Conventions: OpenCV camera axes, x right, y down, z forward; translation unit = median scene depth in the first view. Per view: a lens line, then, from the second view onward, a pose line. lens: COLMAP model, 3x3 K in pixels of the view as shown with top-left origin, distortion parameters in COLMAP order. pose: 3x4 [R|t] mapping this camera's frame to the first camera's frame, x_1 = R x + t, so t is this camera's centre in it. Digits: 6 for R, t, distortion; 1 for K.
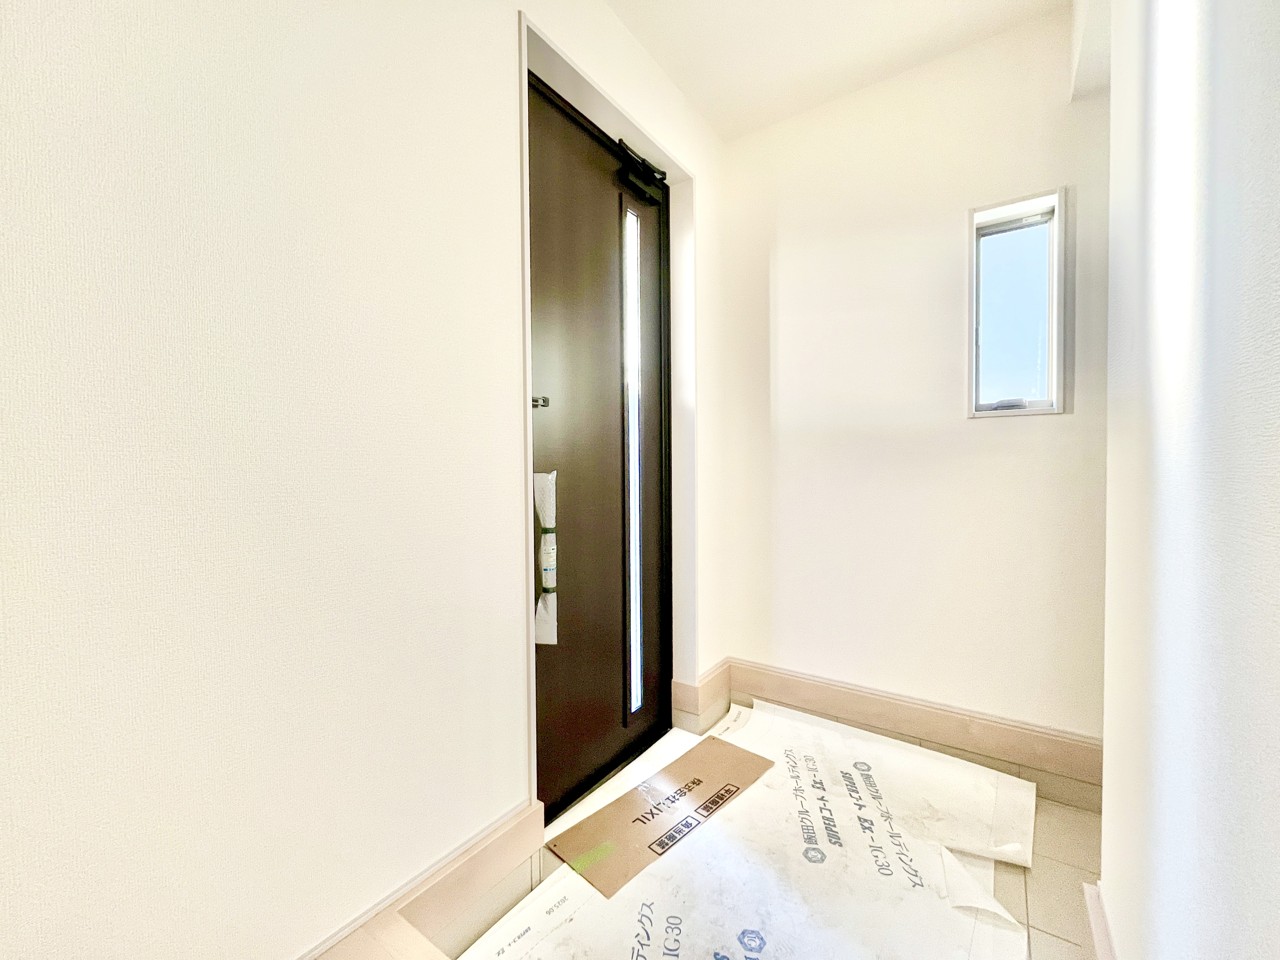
lens RADIAL K [[514.3, 0, 641.3], [0, 514.3, 479.9], [0, 0, 1]] dist [-0.002422, -0.000222]
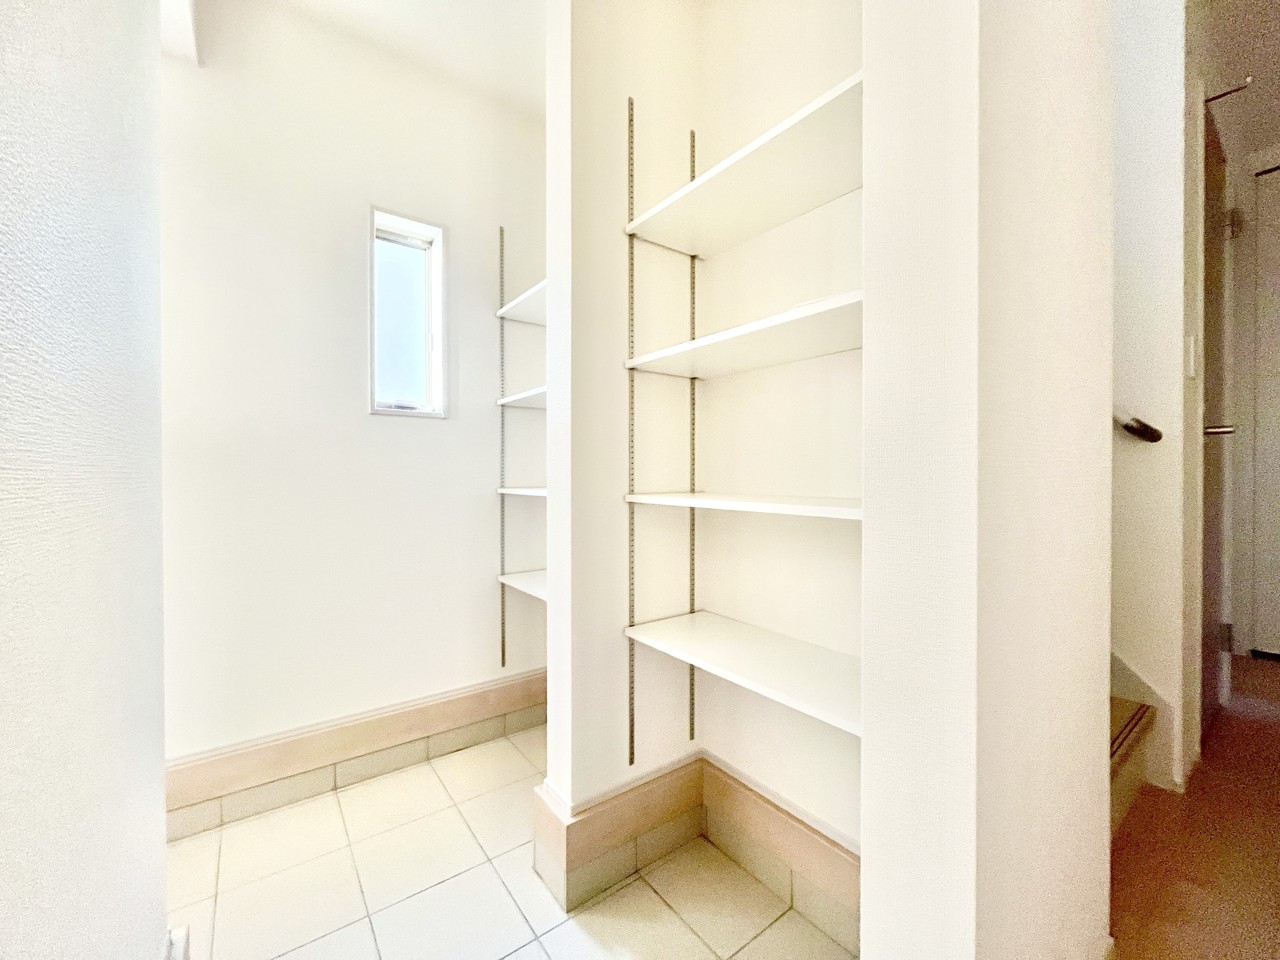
lens RADIAL K [[514.3, 0, 641.3], [0, 514.3, 479.9], [0, 0, 1]] dist [-0.002422, -0.000222]
pose [[0.304781, 0.001523, 0.952421, -0.157952], [0.020675, 0.999752, -0.008215, 0.029700], [-0.952198, 0.022195, 0.304675, 0.216065]]
